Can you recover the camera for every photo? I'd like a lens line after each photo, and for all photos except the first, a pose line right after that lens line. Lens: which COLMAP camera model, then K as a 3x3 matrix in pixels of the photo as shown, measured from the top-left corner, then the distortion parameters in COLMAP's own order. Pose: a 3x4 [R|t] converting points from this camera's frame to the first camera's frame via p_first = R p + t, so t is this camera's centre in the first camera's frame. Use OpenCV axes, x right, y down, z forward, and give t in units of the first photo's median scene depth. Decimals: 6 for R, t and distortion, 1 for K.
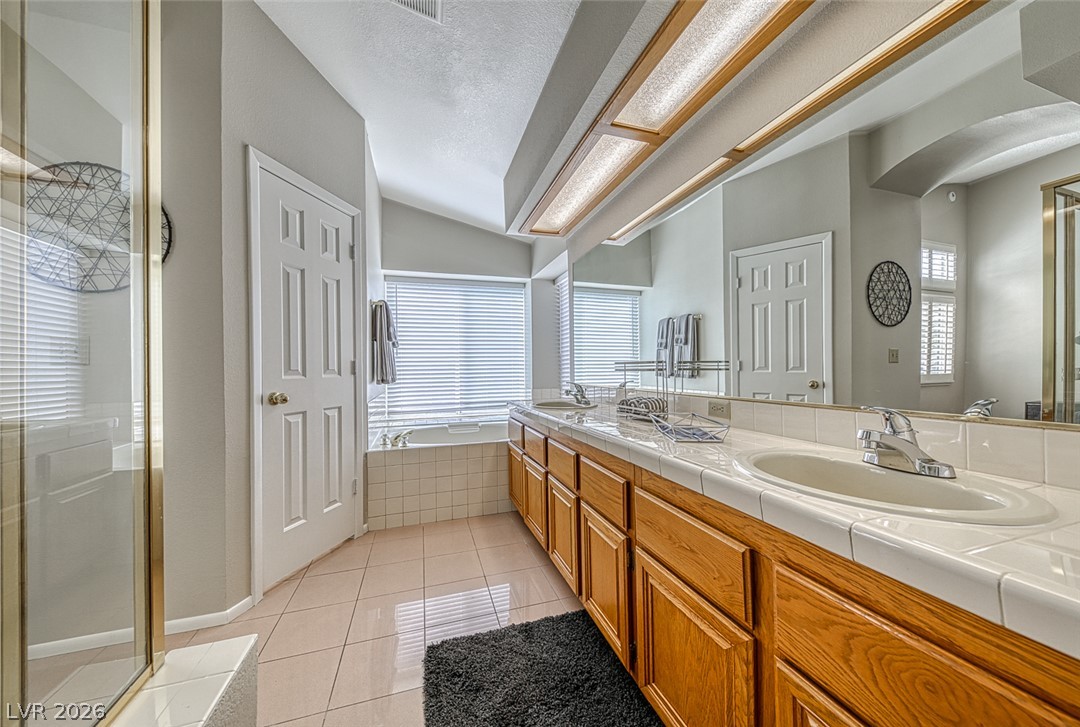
lens RADIAL K [[373.4, 0, 541.4], [0, 373.4, 367.1], [0, 0, 1]] dist [0.000566, -0.000017]
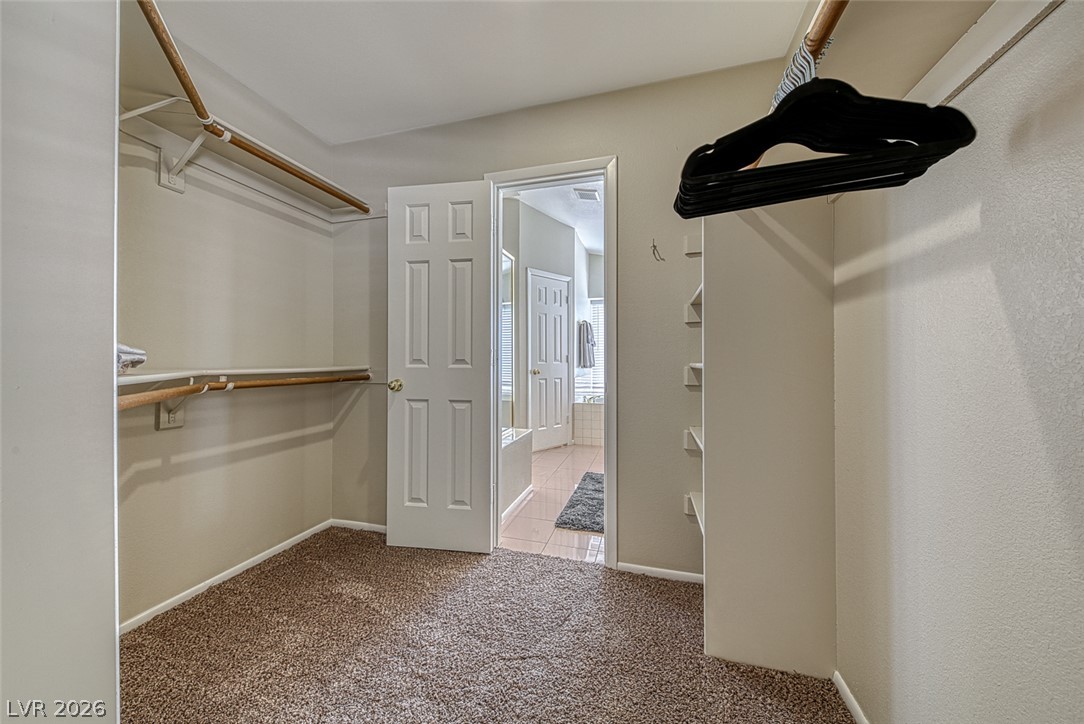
lens RADIAL K [[374.7, 0, 542.4], [0, 374.7, 360.5], [0, 0, 1]] dist [0.000566, -0.000017]
pose [[0.830371, 0.009432, -0.557131, 0.377036], [-0.005353, 0.999946, 0.008950, -0.005386], [0.557185, -0.004450, 0.830376, -0.553711]]
